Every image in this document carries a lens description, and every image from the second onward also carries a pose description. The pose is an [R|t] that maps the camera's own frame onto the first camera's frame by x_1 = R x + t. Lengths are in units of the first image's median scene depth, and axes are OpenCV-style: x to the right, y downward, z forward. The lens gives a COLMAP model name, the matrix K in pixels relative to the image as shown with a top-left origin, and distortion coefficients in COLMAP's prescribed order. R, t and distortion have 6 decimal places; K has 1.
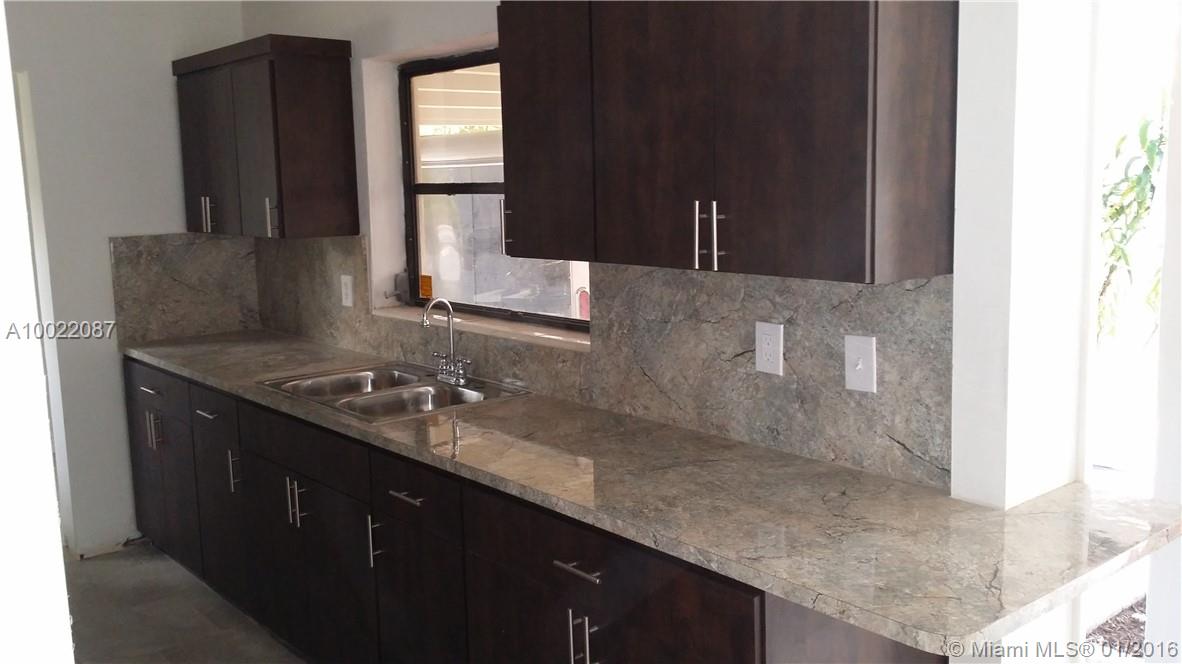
lens RADIAL K [[1051.8, 0, 591.0], [0, 1051.8, 332.0], [0, 0, 1]] dist [0.130930, -0.267717]
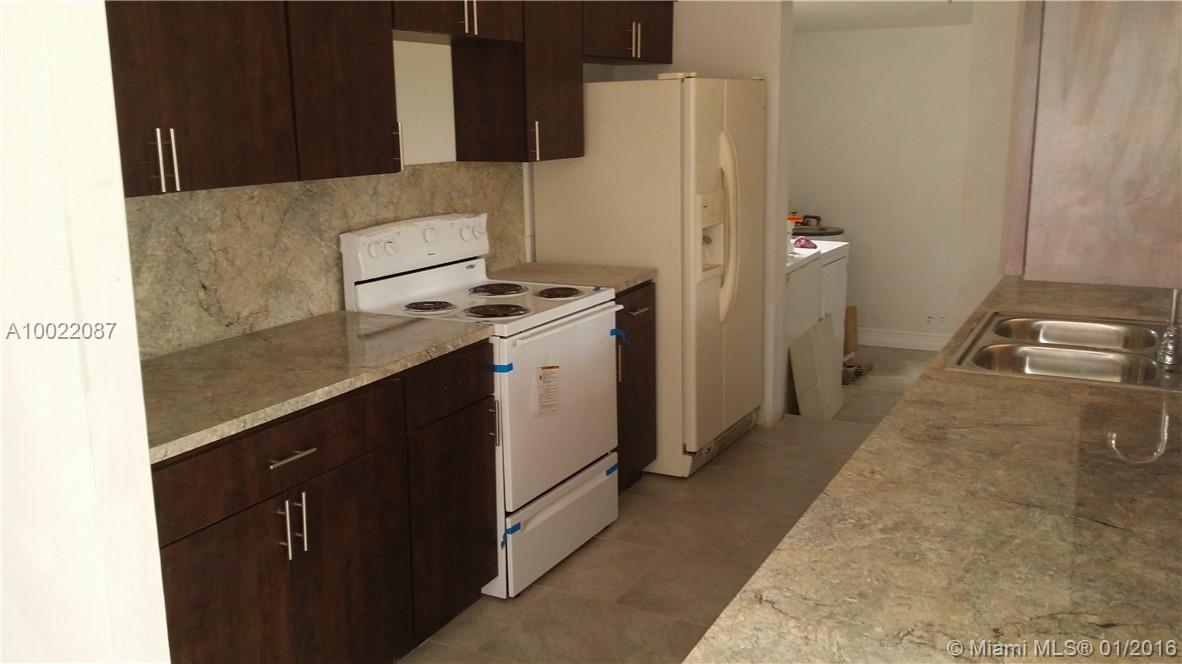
lens RADIAL K [[1051.8, 0, 591.0], [0, 1051.8, 332.0], [0, 0, 1]] dist [0.130930, -0.267717]
pose [[0.391100, 0.212331, -0.895520, 0.587084], [-0.136093, 0.975669, 0.171898, -0.070707], [0.910231, 0.054644, 0.410480, 0.435987]]
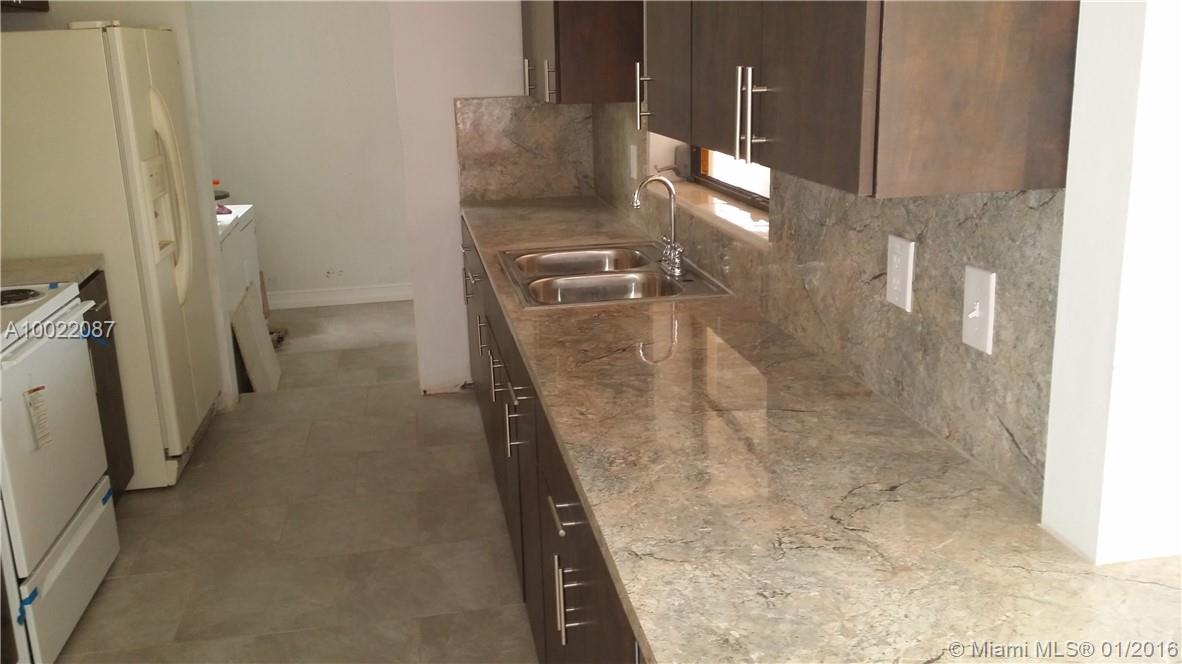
lens RADIAL K [[1051.8, 0, 591.0], [0, 1051.8, 332.0], [0, 0, 1]] dist [0.130930, -0.267717]
pose [[0.868641, 0.127448, -0.478769, 0.361997], [-0.065901, 0.987483, 0.143301, -0.037655], [0.491039, -0.092926, 0.866167, 0.269649]]
